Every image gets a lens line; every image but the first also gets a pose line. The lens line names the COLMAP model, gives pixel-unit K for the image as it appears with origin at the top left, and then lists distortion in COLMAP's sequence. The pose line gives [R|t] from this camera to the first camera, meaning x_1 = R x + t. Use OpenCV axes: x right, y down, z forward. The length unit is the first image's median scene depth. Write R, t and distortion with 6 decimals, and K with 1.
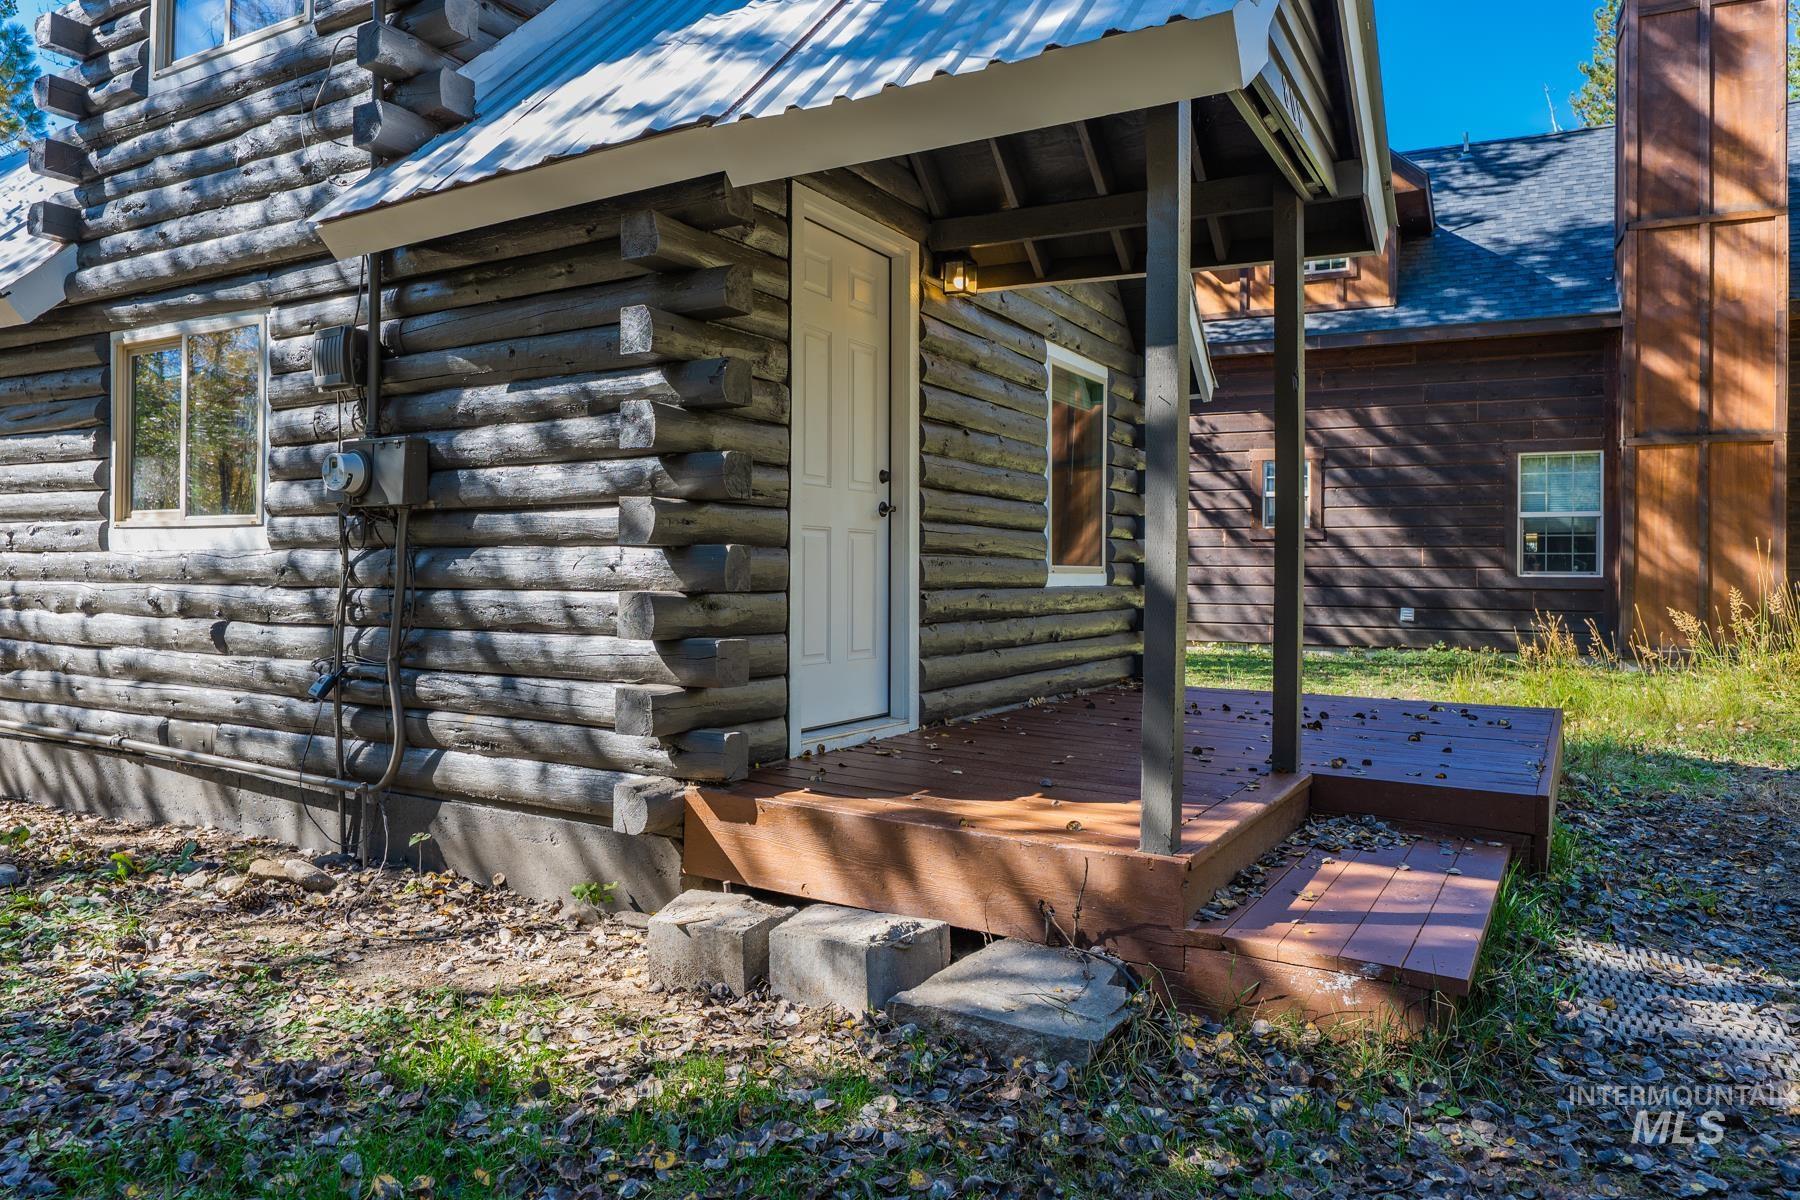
lens RADIAL K [[1337.9, 0, 898.8], [0, 1337.9, 589.8], [0, 0, 1]] dist [-0.023497, 0.000200]
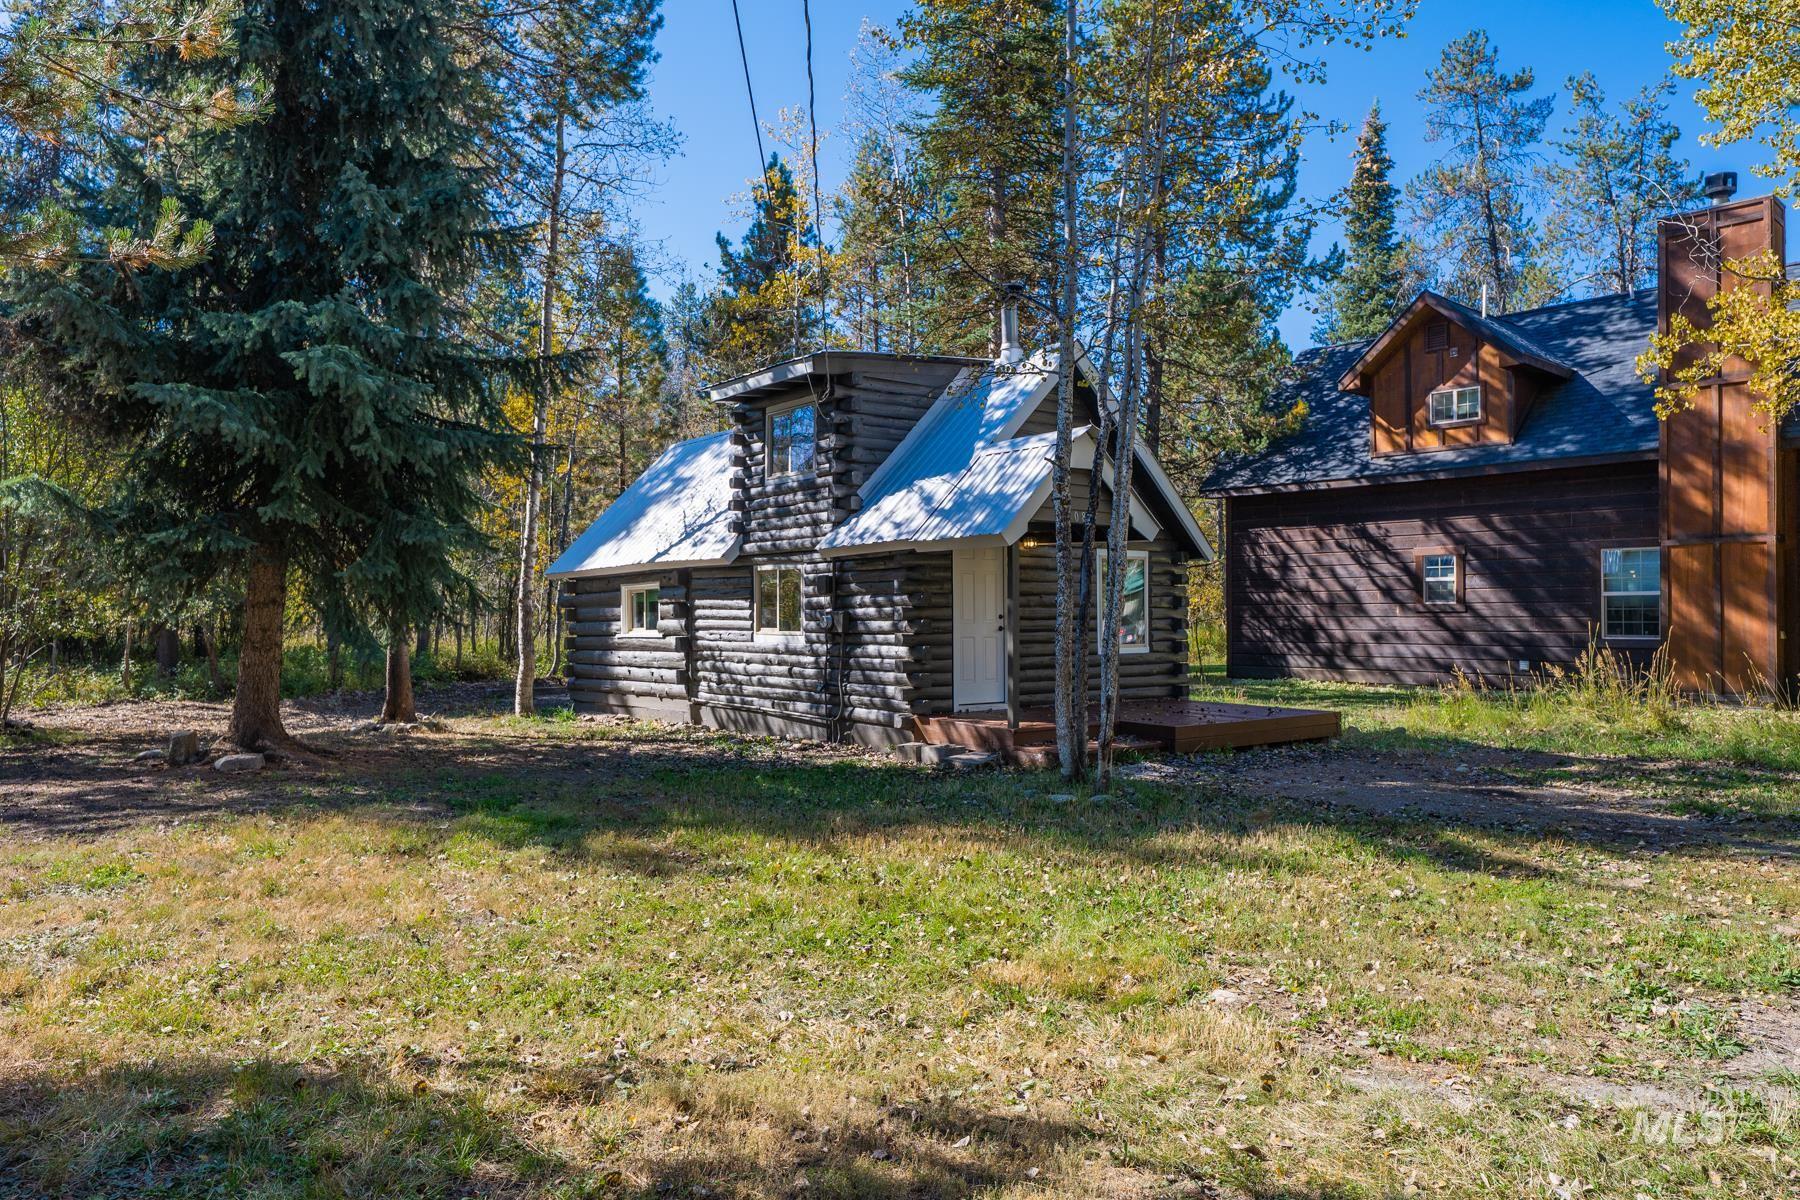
lens RADIAL K [[1223.2, 0, 897.8], [0, 1223.2, 572.7], [0, 0, 1]] dist [-0.002934, -0.000192]
pose [[0.931223, -0.027899, -0.363380, 0.671336], [0.011328, 0.998800, -0.047655, -0.049484], [0.364273, 0.040261, 0.930421, -1.376308]]
